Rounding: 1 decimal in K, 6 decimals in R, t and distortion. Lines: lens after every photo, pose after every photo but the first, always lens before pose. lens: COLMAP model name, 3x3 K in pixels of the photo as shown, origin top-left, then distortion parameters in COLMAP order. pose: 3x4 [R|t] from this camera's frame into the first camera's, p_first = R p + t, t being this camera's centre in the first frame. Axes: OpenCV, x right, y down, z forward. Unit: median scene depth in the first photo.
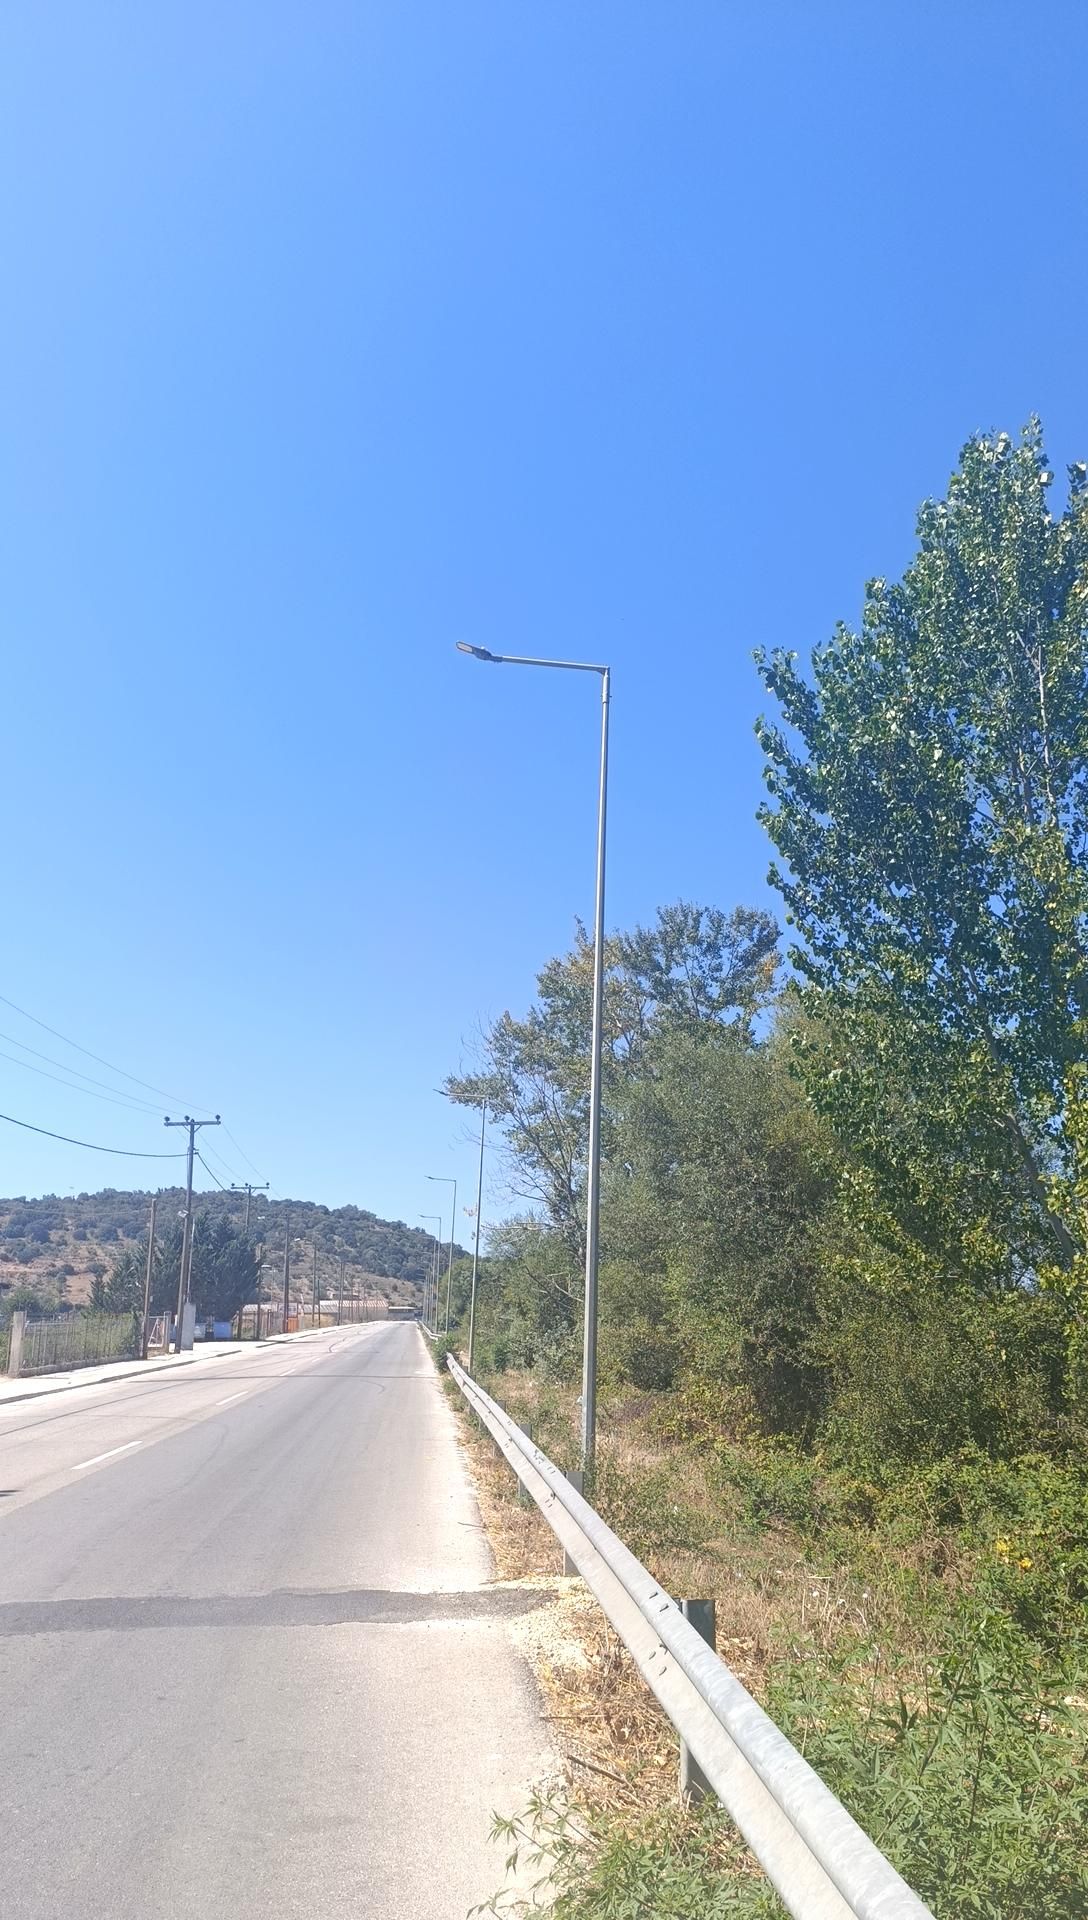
lens RADIAL K [[2313.1, 0, 545.5], [0, 2313.1, 960.0], [0, 0, 1]] dist [-0.025461, 0.000000]
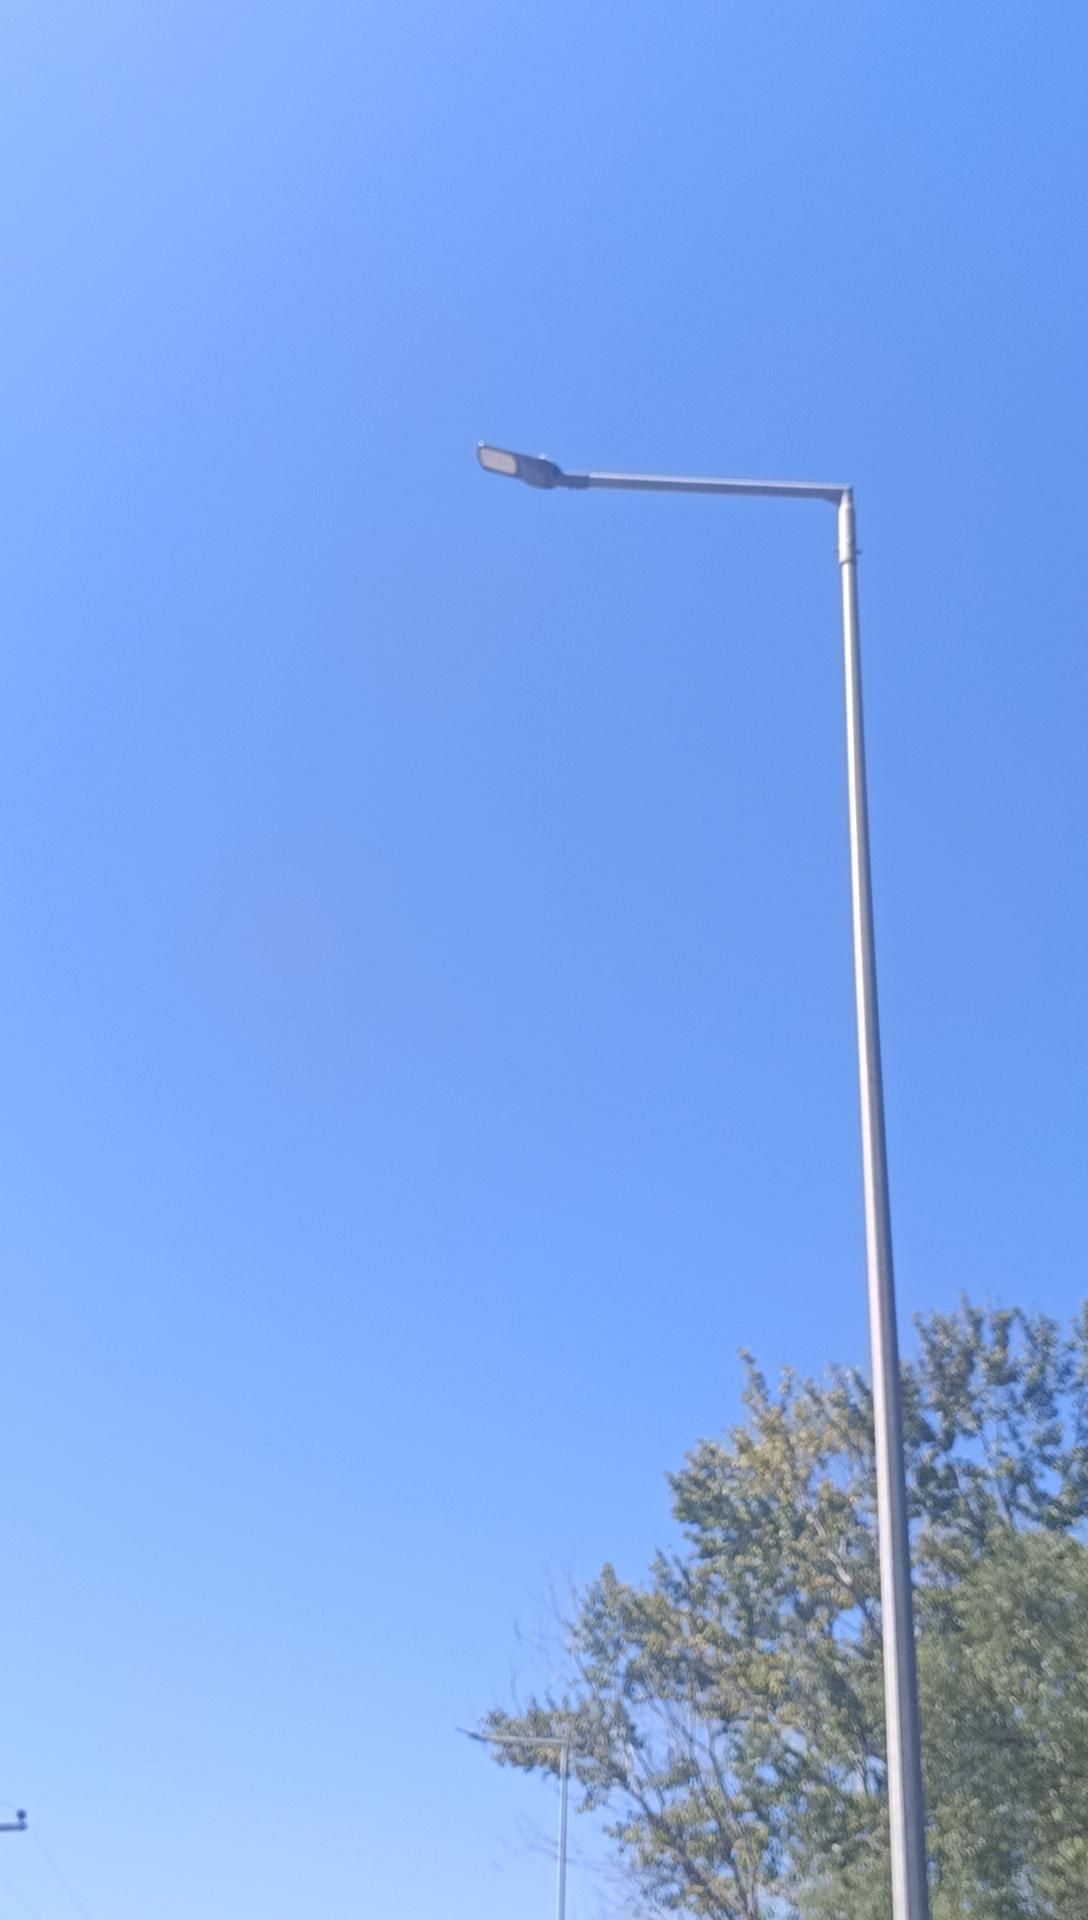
lens RADIAL K [[2313.1, 0, 537.4], [0, 2313.1, 959.0], [0, 0, 1]] dist [-0.025461, 0.000000]
pose [[0.999259, -0.028066, -0.026338, -0.015414], [0.017064, 0.936424, -0.350455, 0.074023], [0.034499, 0.349746, 0.936209, 0.506212]]
